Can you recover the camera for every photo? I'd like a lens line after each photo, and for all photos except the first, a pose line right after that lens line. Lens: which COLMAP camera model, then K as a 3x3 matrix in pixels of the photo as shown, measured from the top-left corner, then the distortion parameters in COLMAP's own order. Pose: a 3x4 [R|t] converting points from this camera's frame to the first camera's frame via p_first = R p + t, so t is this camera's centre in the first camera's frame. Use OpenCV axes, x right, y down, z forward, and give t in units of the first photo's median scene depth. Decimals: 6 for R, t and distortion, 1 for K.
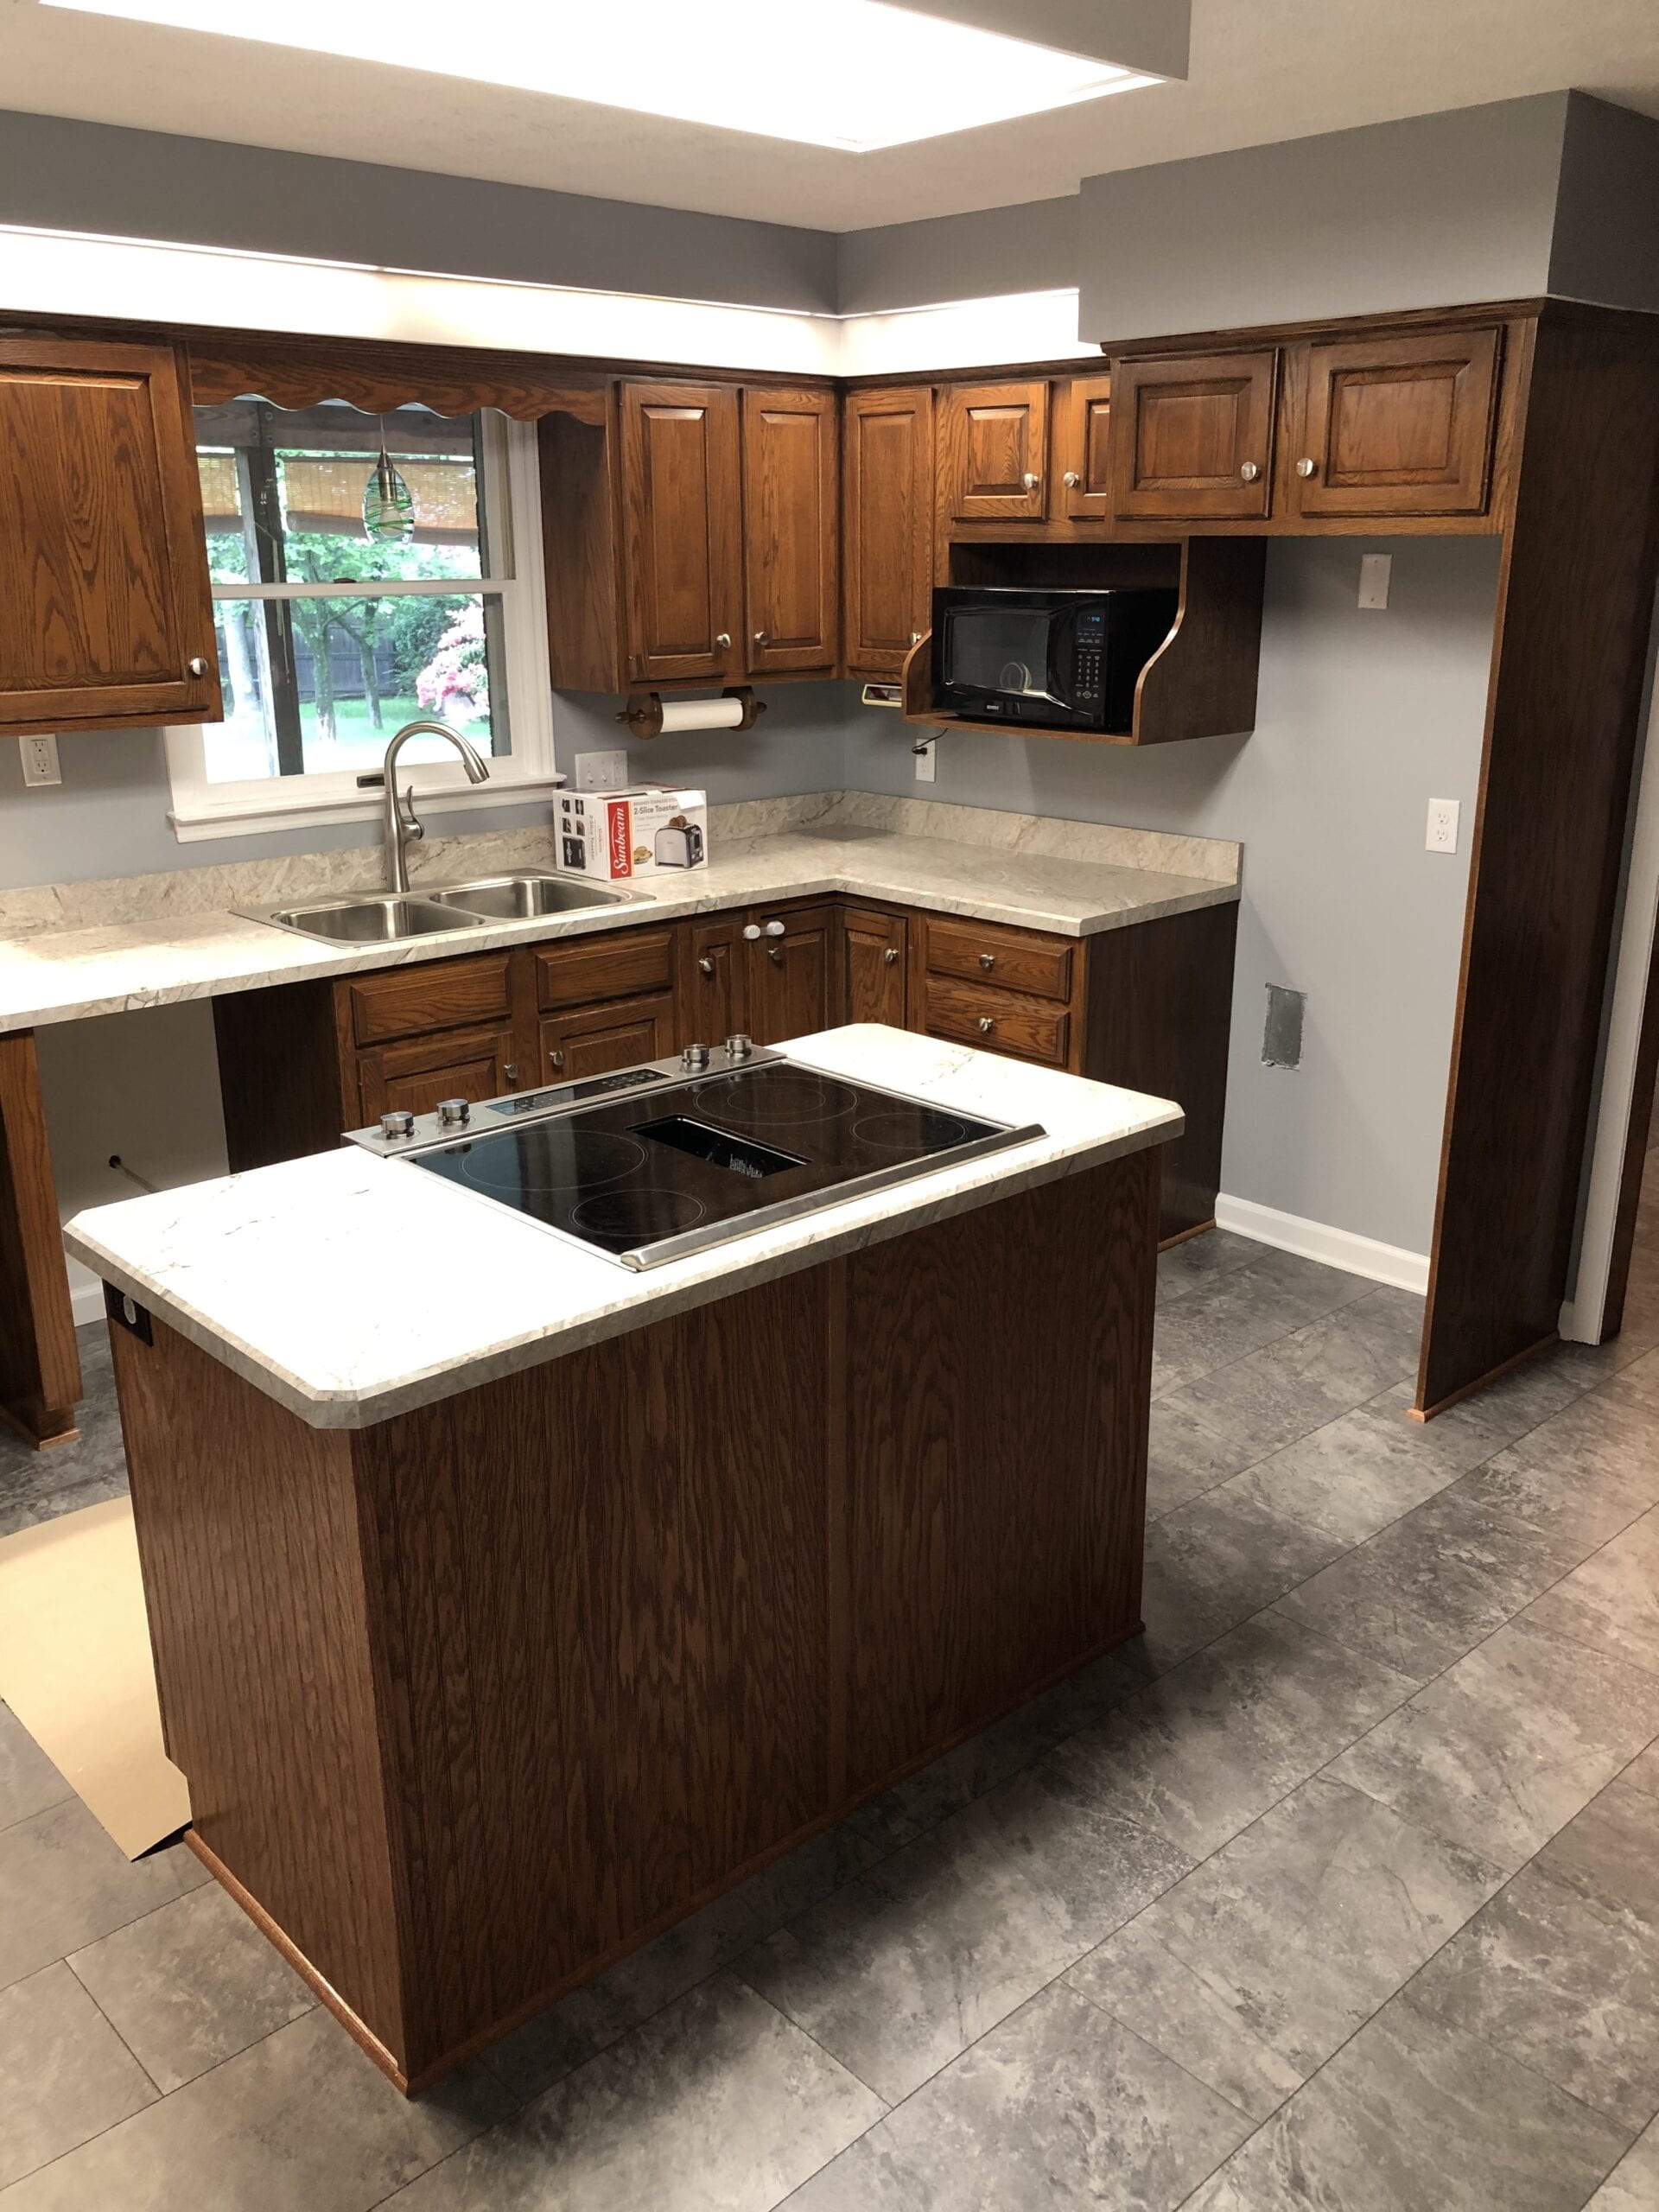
lens RADIAL K [[1773.0, 0, 835.5], [0, 1773.0, 1071.0], [0, 0, 1]] dist [0.042618, -0.000965]
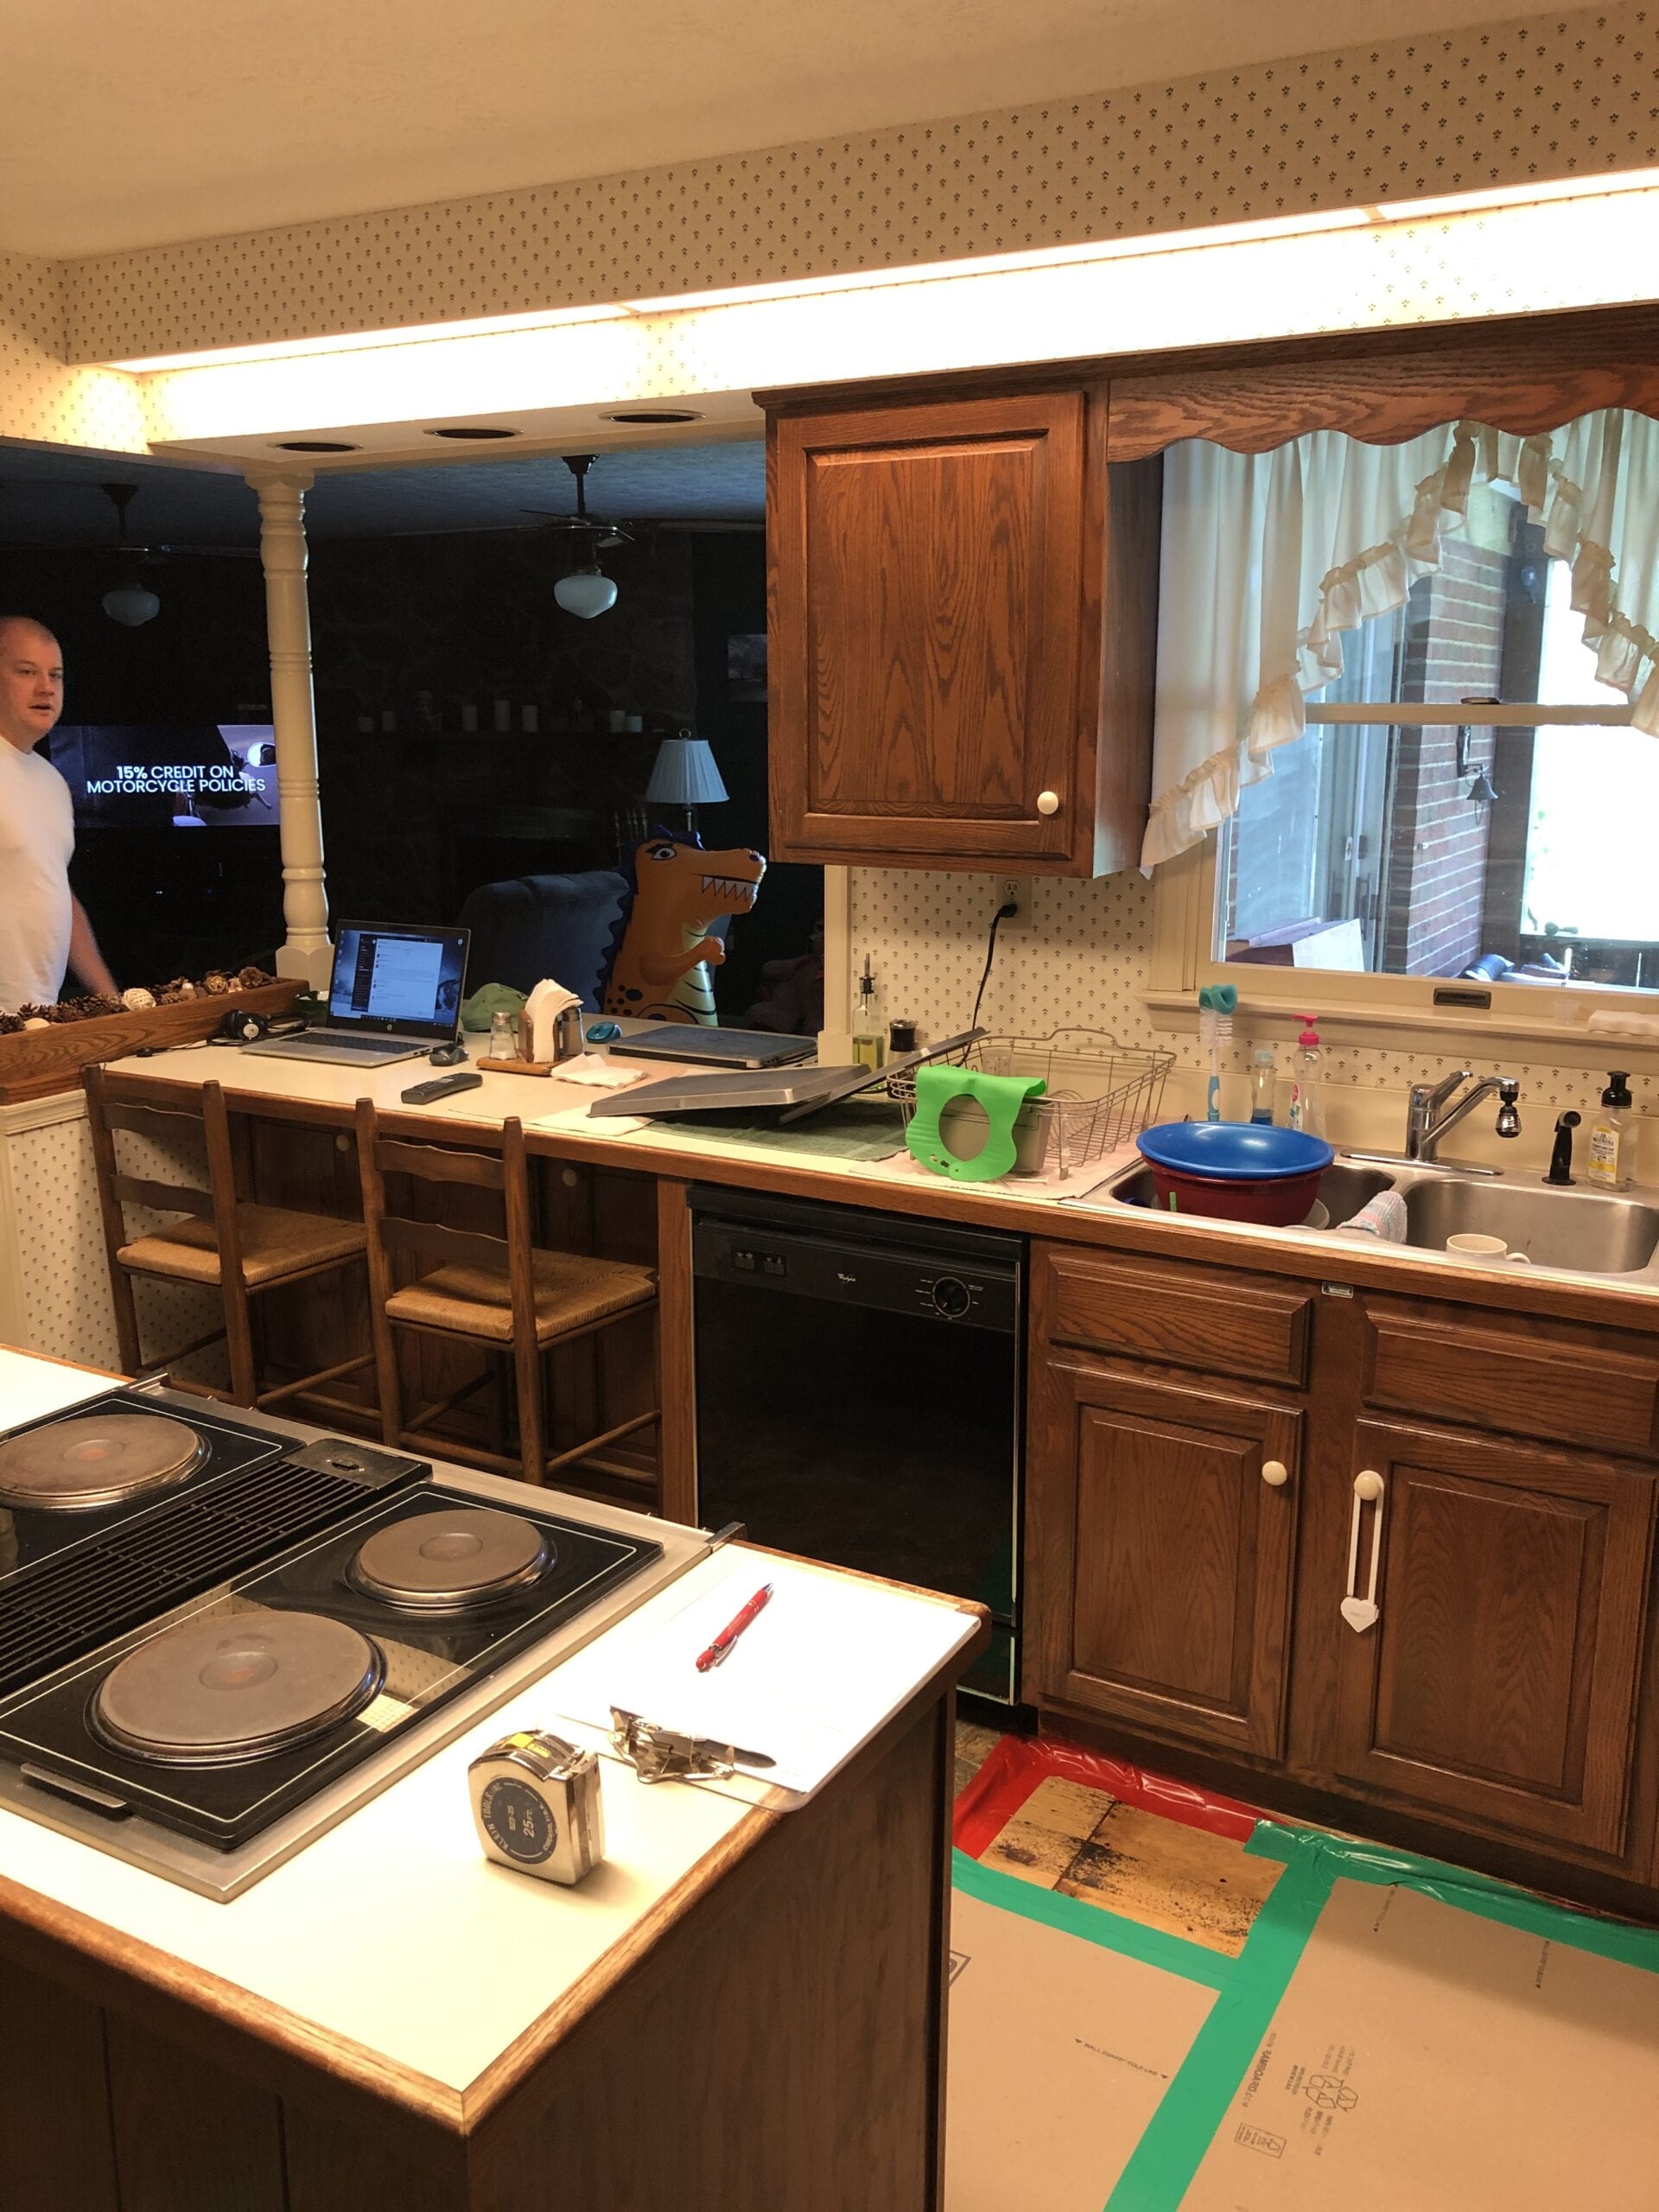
lens RADIAL K [[1830.5, 0, 878.4], [0, 1830.5, 1099.8], [0, 0, 1]] dist [0.139620, -0.412558]
pose [[0.299343, 0.206187, -0.931601, 0.307434], [-0.277930, 0.952875, 0.121591, -0.144126], [0.912770, 0.222522, 0.342542, 0.552173]]
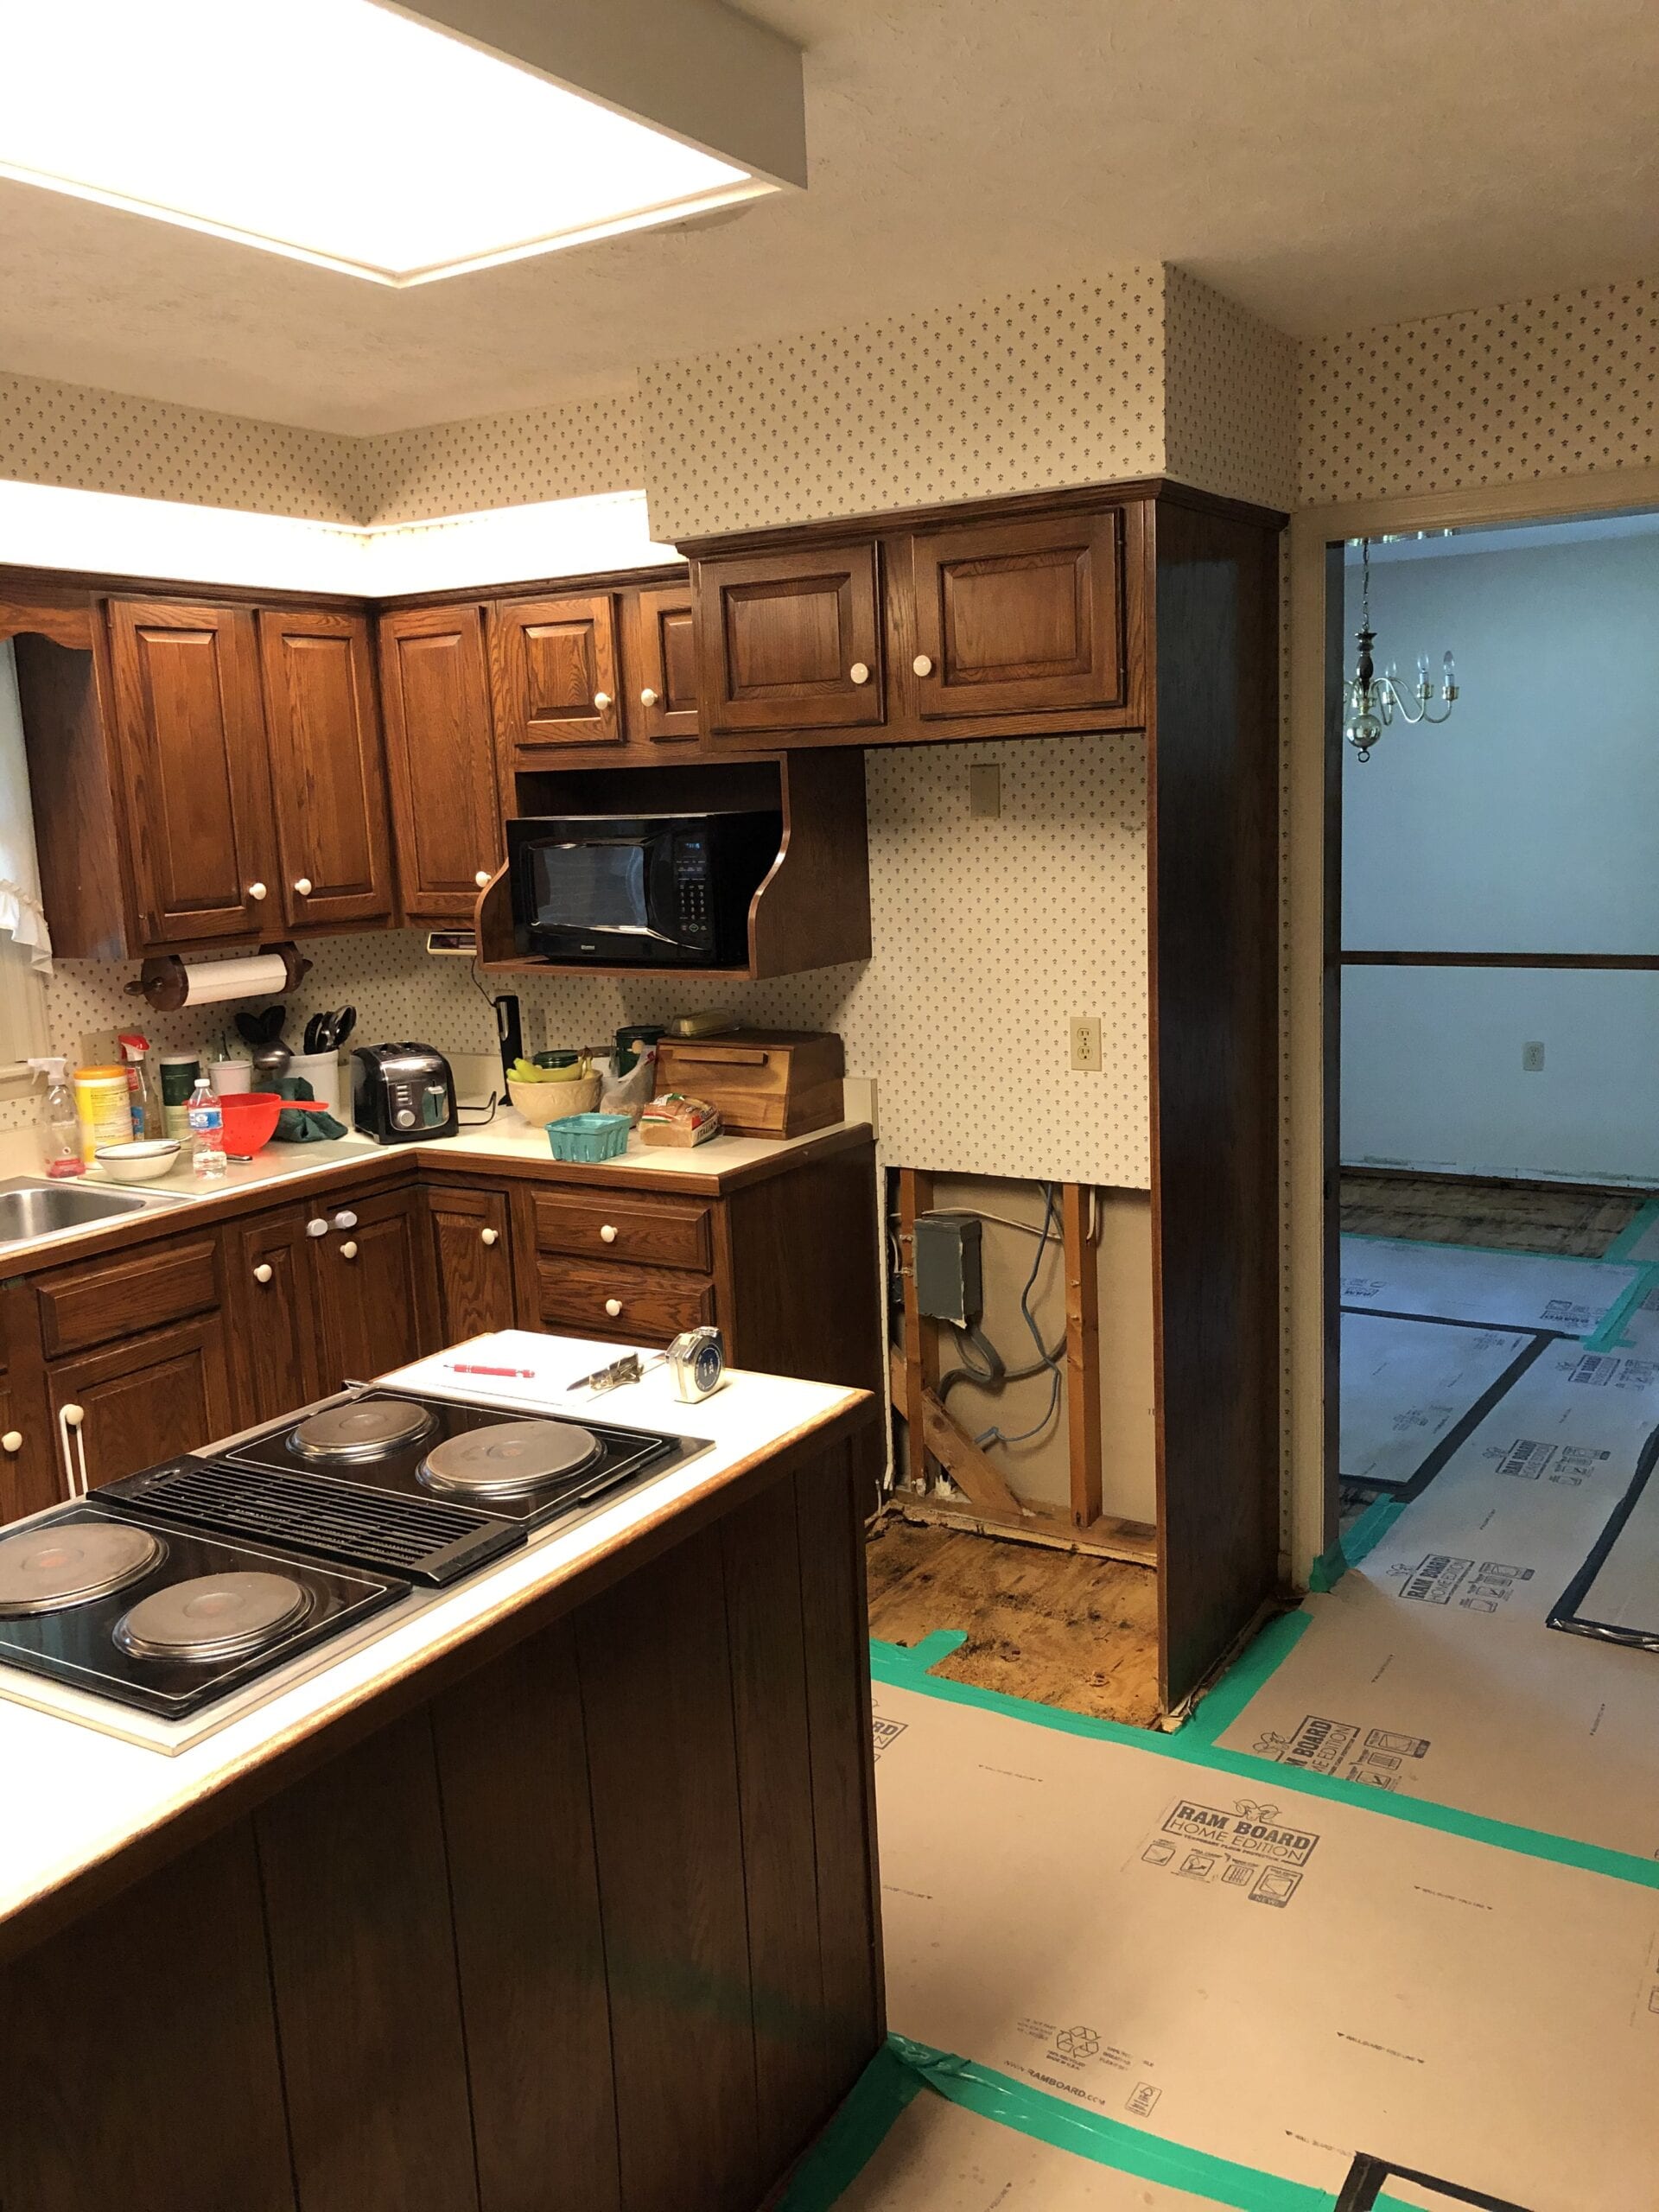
lens RADIAL K [[1830.5, 0, 878.4], [0, 1830.5, 1099.8], [0, 0, 1]] dist [0.139620, -0.412558]
pose [[0.963206, -0.080259, 0.256500, -0.012808], [0.111385, 0.987759, -0.109202, -0.014471], [-0.244596, 0.133755, 0.960355, 0.100456]]
